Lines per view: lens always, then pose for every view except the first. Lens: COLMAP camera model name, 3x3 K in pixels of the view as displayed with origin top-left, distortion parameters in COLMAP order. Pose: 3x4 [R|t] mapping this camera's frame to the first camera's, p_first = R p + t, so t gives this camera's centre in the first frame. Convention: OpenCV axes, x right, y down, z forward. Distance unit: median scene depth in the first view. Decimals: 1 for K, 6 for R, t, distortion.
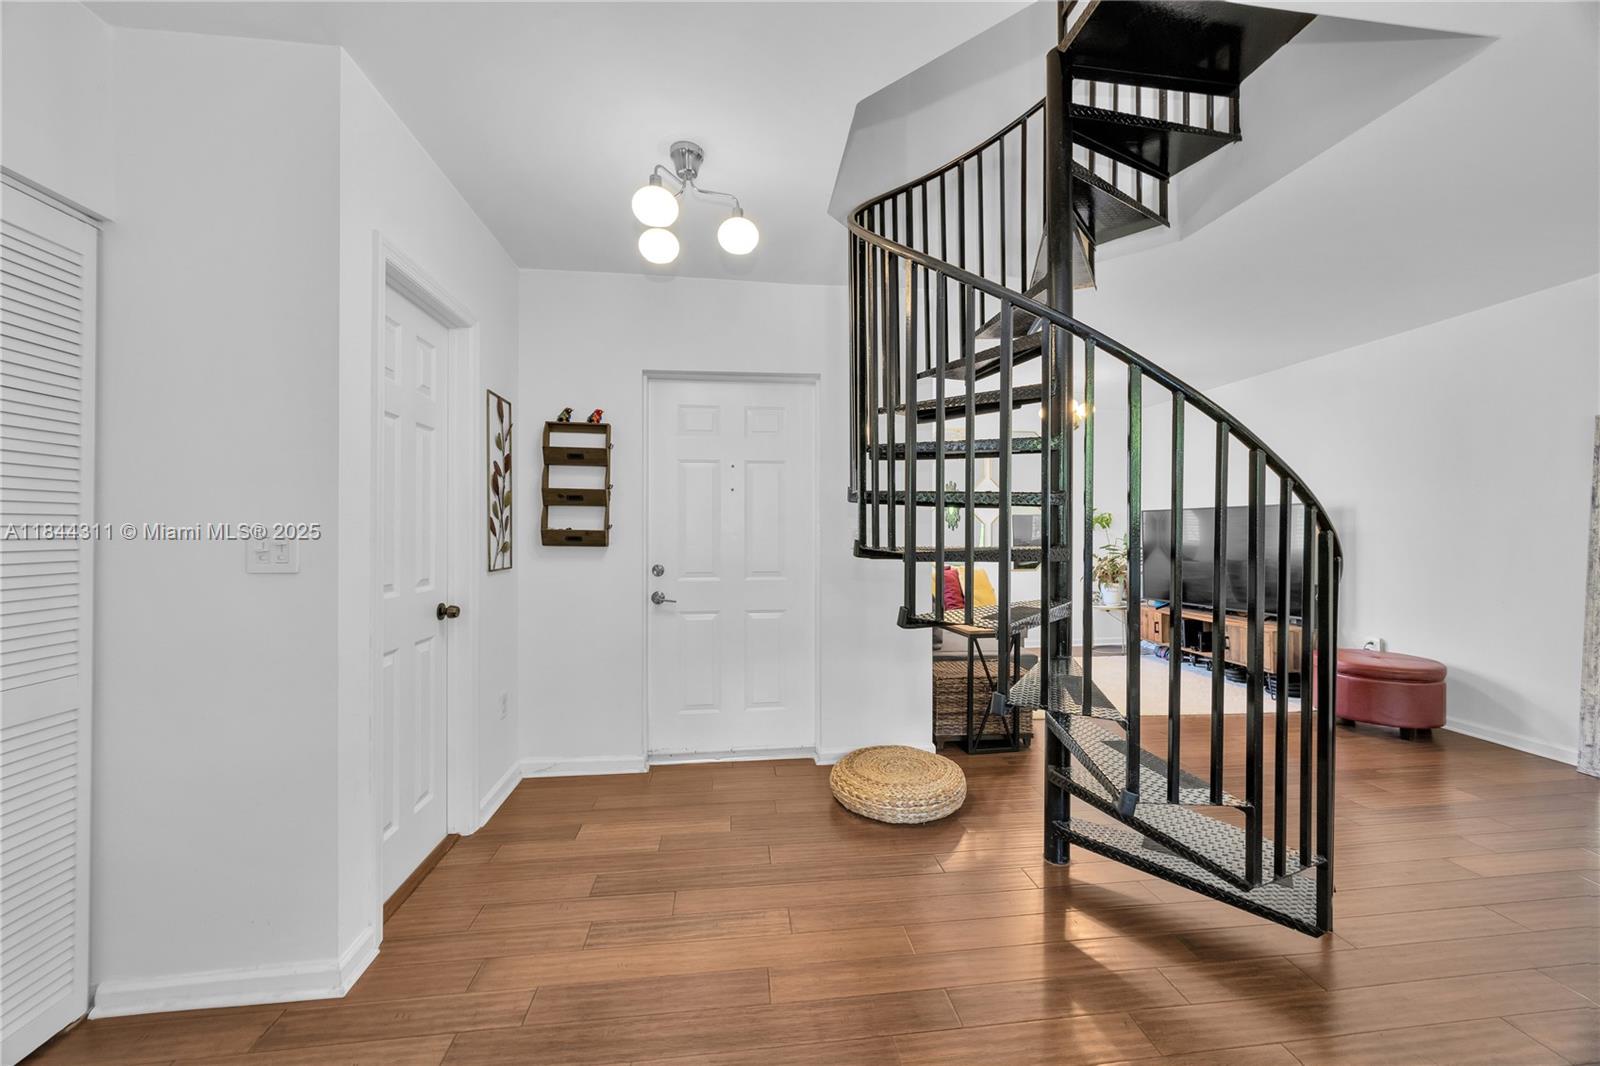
lens RADIAL K [[607.0, 0, 801.9], [0, 607.0, 531.5], [0, 0, 1]] dist [-0.001044, 0.000315]
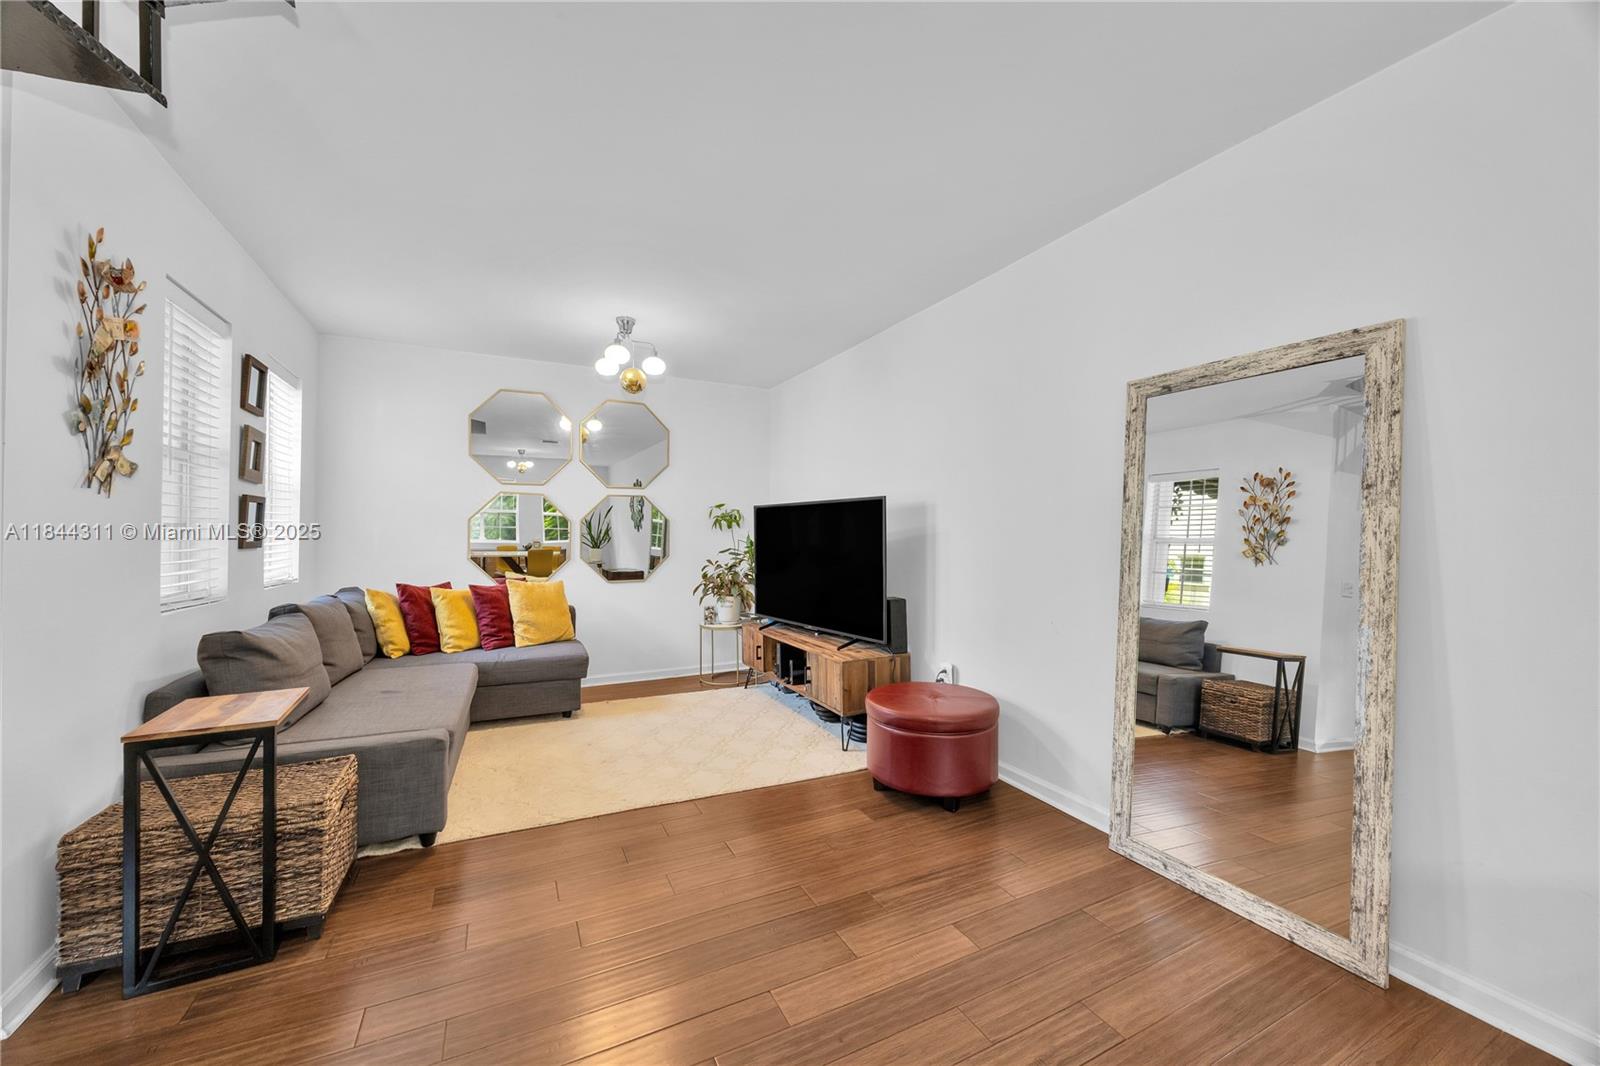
lens RADIAL K [[607.0, 0, 801.9], [0, 607.0, 531.5], [0, 0, 1]] dist [-0.001044, 0.000315]
pose [[0.942703, 0.006364, 0.333573, 0.625140], [-0.005177, 0.999977, -0.004447, 0.004398], [-0.333593, 0.002466, 0.942714, 0.388201]]
